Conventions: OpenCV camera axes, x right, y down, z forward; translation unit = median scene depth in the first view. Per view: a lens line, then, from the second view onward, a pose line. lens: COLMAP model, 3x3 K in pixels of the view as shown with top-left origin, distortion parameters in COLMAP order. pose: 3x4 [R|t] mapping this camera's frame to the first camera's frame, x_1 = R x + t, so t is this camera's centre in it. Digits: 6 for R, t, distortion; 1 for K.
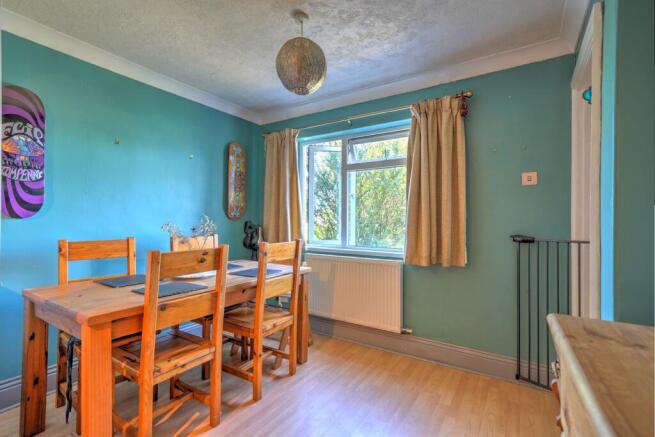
lens RADIAL K [[298.9, 0, 331.3], [0, 298.9, 217.5], [0, 0, 1]] dist [0.015613, -0.000296]
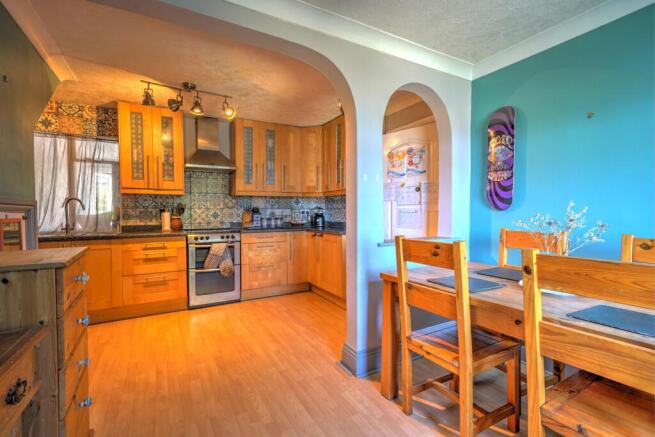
lens RADIAL K [[298.9, 0, 331.3], [0, 298.9, 217.5], [0, 0, 1]] dist [0.015613, -0.000296]
pose [[-0.455794, 0.011420, -0.890012, 0.429467], [0.001533, 0.999926, 0.012045, 0.016931], [0.890084, 0.004125, -0.455778, 0.929111]]
